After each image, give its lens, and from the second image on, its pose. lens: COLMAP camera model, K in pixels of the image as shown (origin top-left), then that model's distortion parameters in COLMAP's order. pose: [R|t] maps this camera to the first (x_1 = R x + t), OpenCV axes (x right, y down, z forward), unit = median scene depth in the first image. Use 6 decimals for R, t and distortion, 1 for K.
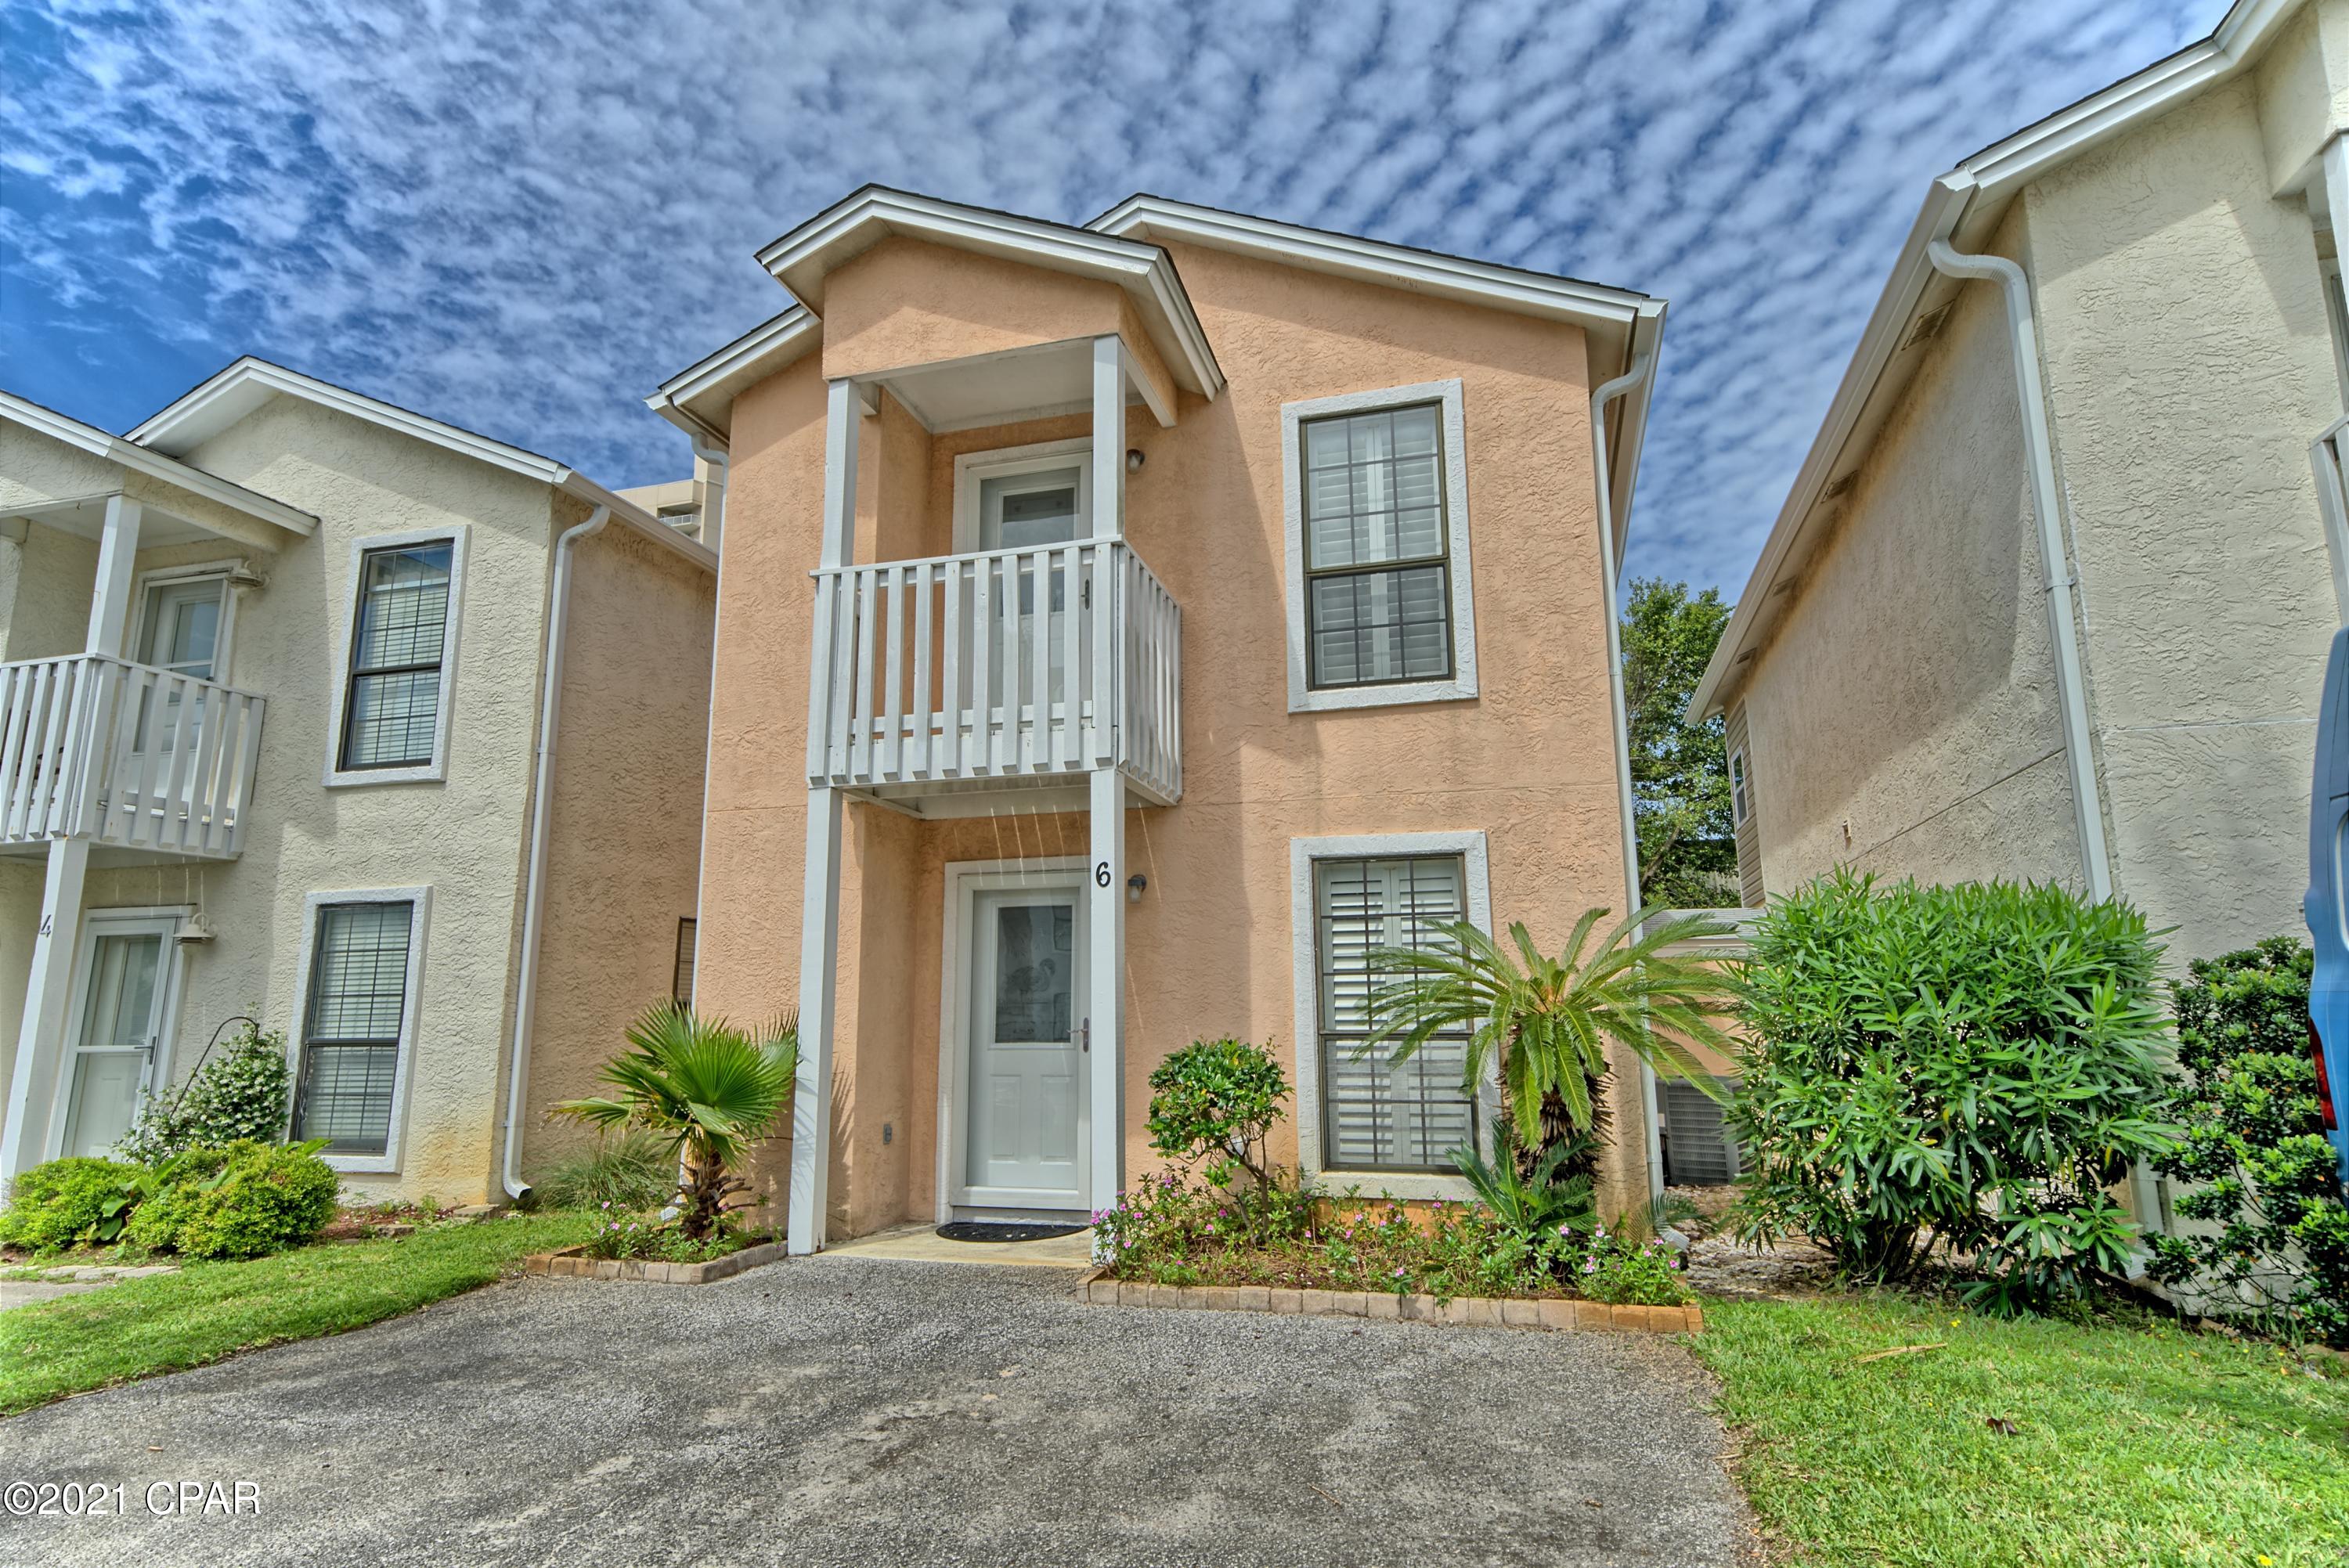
lens RADIAL K [[1280.0, 0, 1166.3], [0, 1280.0, 777.3], [0, 0, 1]] dist [0.020631, 0.004664]
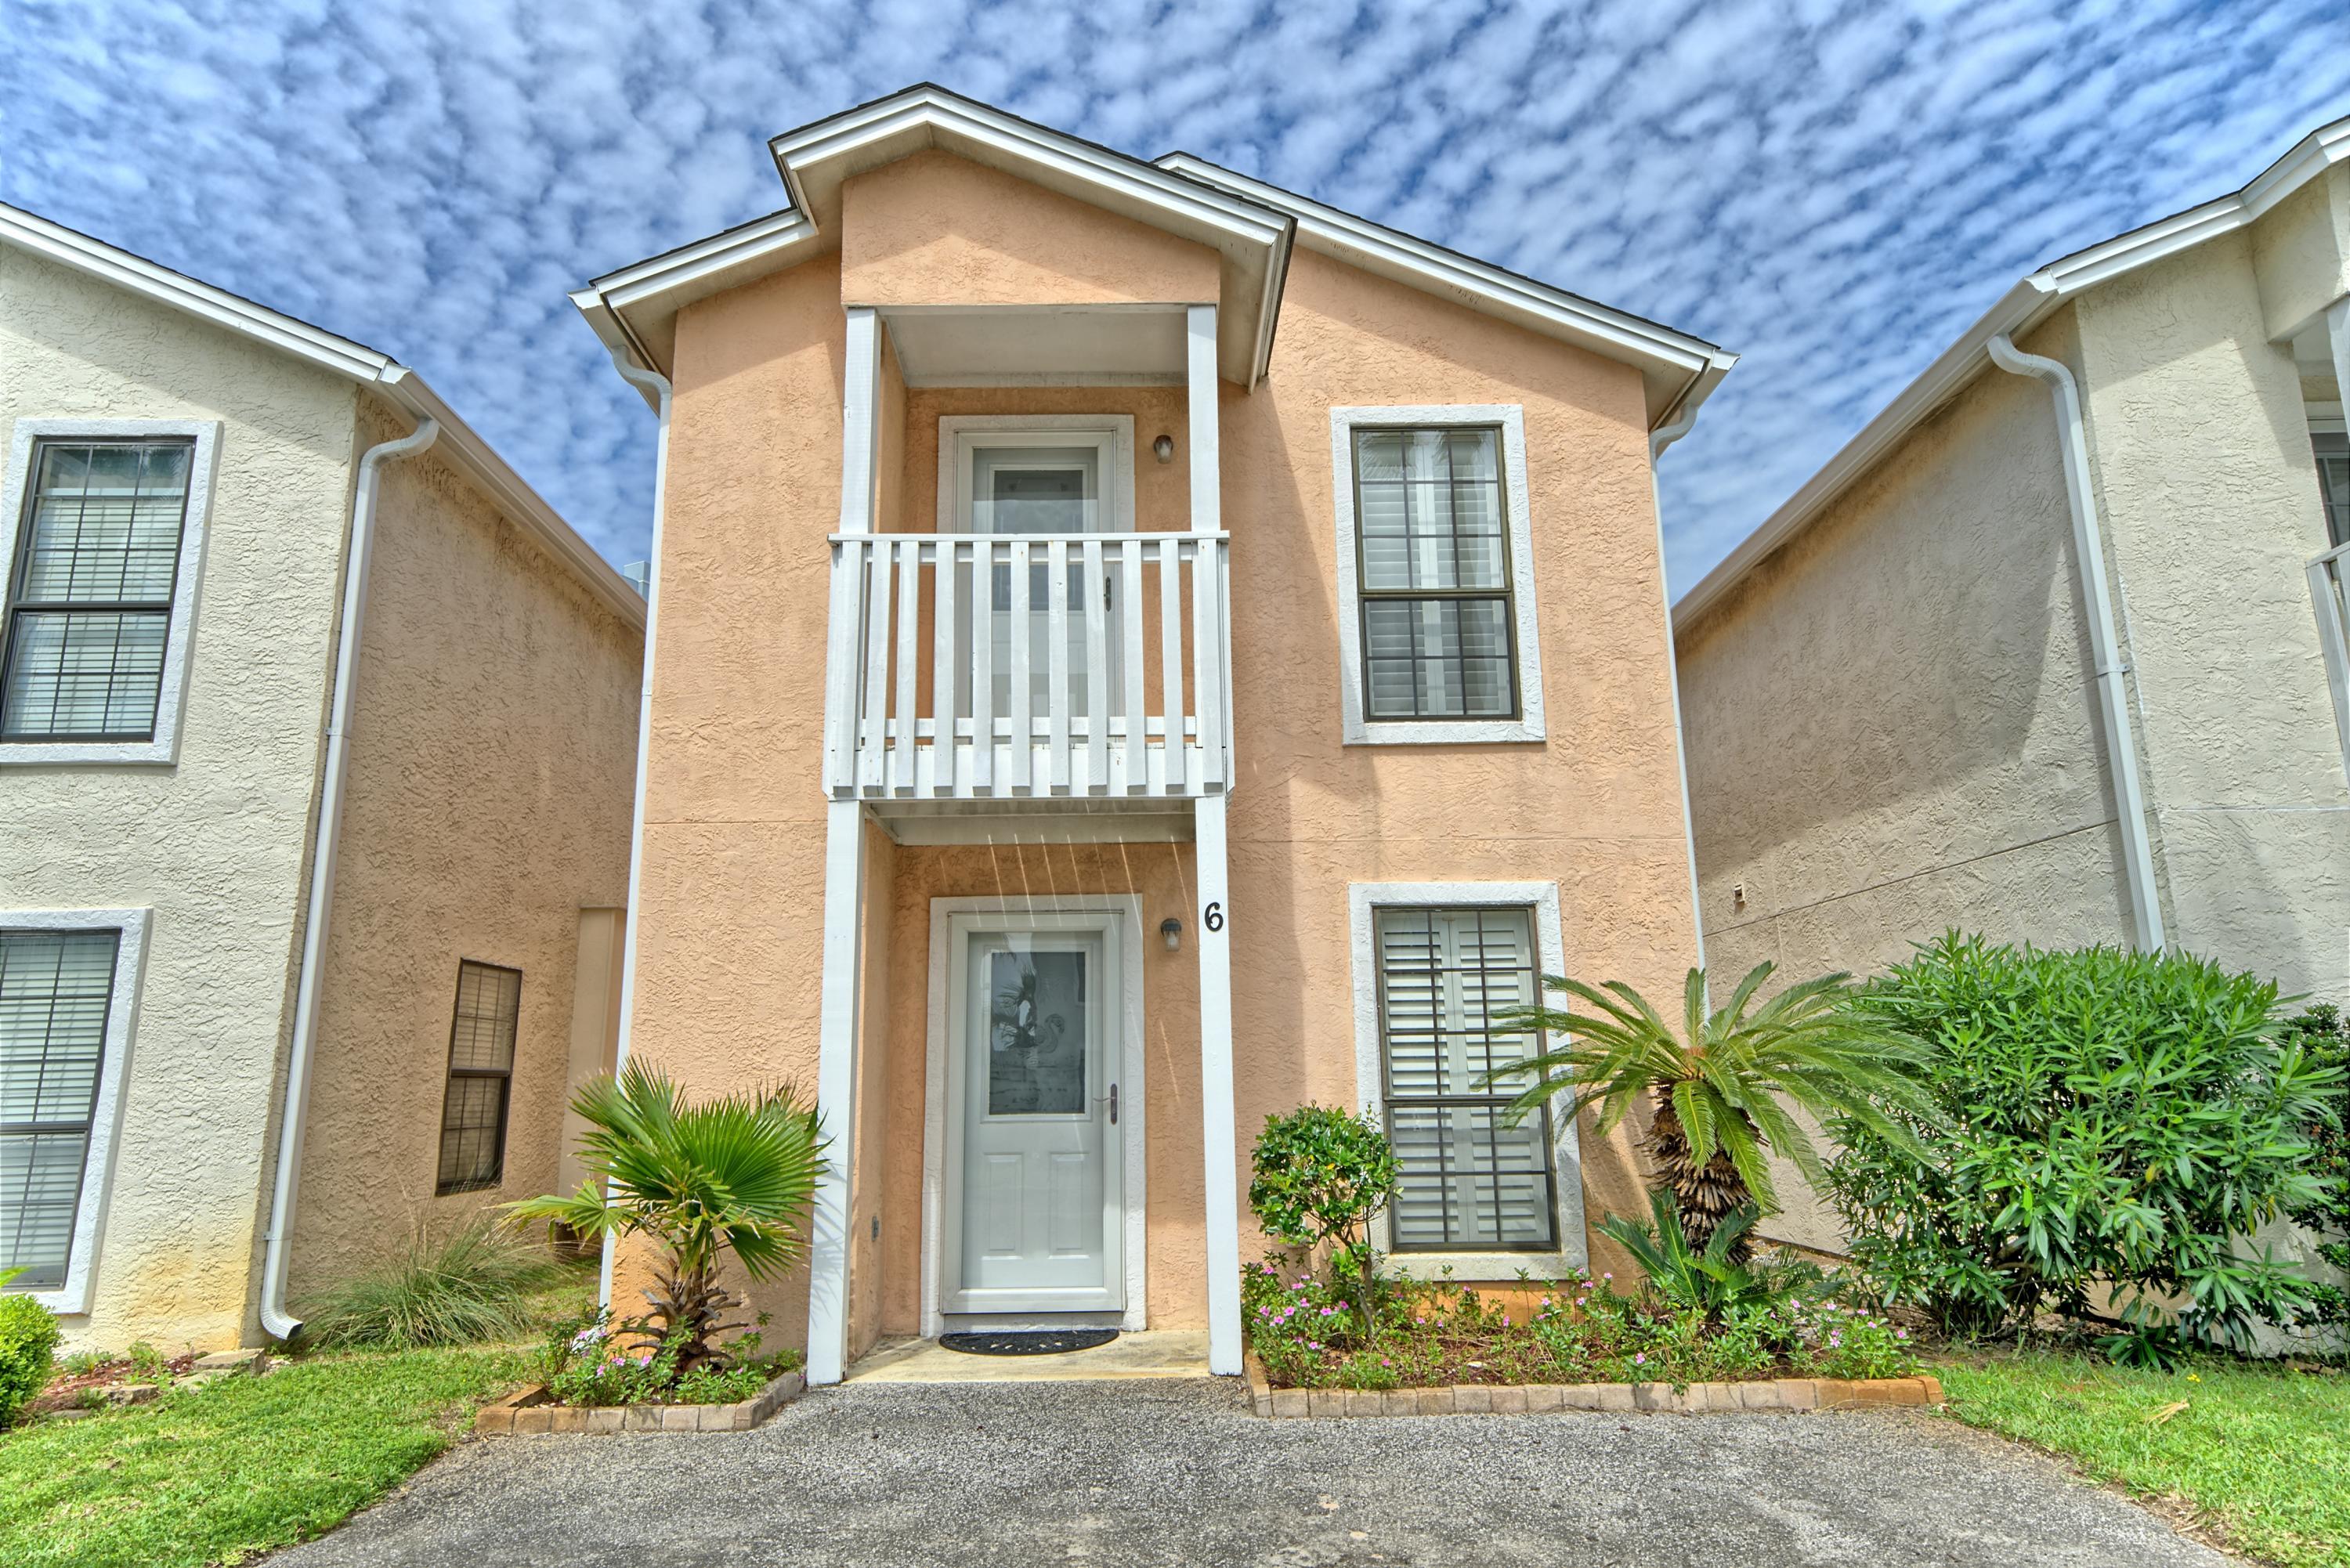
lens RADIAL K [[1416.5, 0, 1172.3], [0, 1416.5, 777.0], [0, 0, 1]] dist [0.030680, -0.001068]
pose [[0.956999, 0.056490, 0.284539, -0.310324], [-0.047848, 0.998160, -0.037237, 0.016004], [-0.286119, 0.022022, 0.957941, 0.073599]]
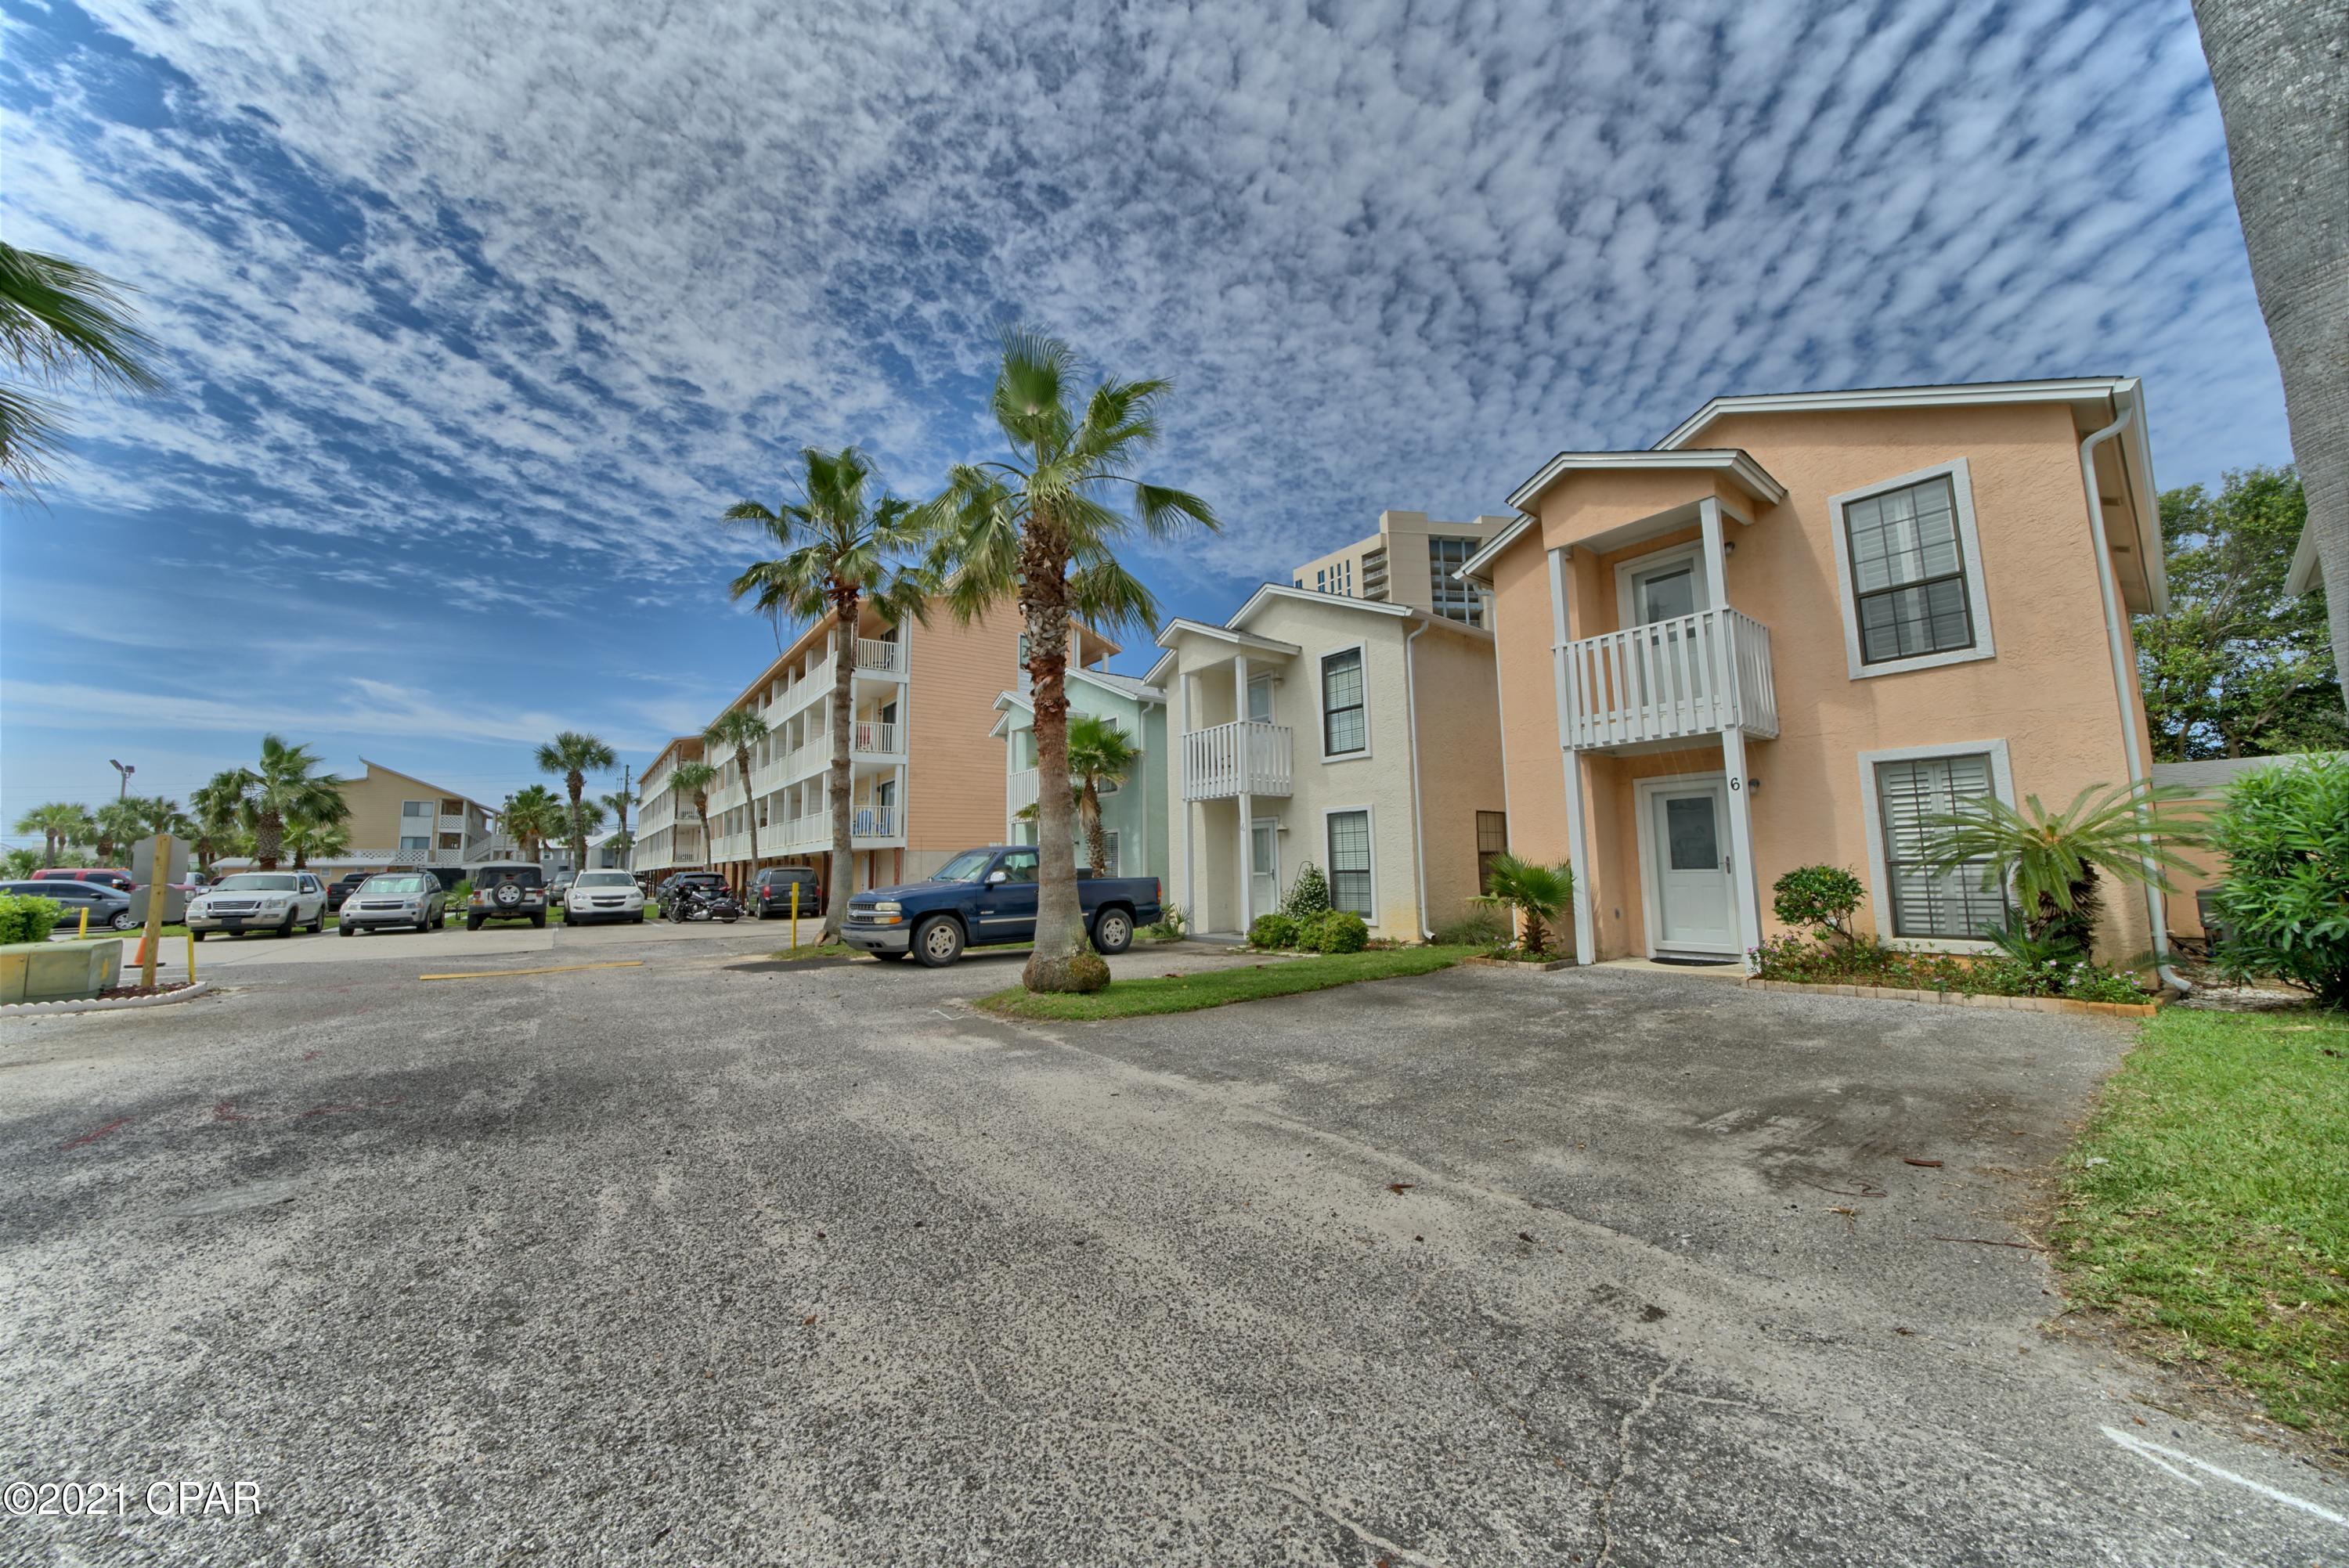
lens RADIAL K [[812.6, 0, 1168.0], [0, 812.6, 778.6], [0, 0, 1]] dist [-0.022409, 0.002133]
pose [[0.803697, -0.074530, -0.590352, -0.016989], [0.124956, 0.991142, 0.044984, -0.083719], [0.581770, -0.109922, 0.805891, -0.433470]]
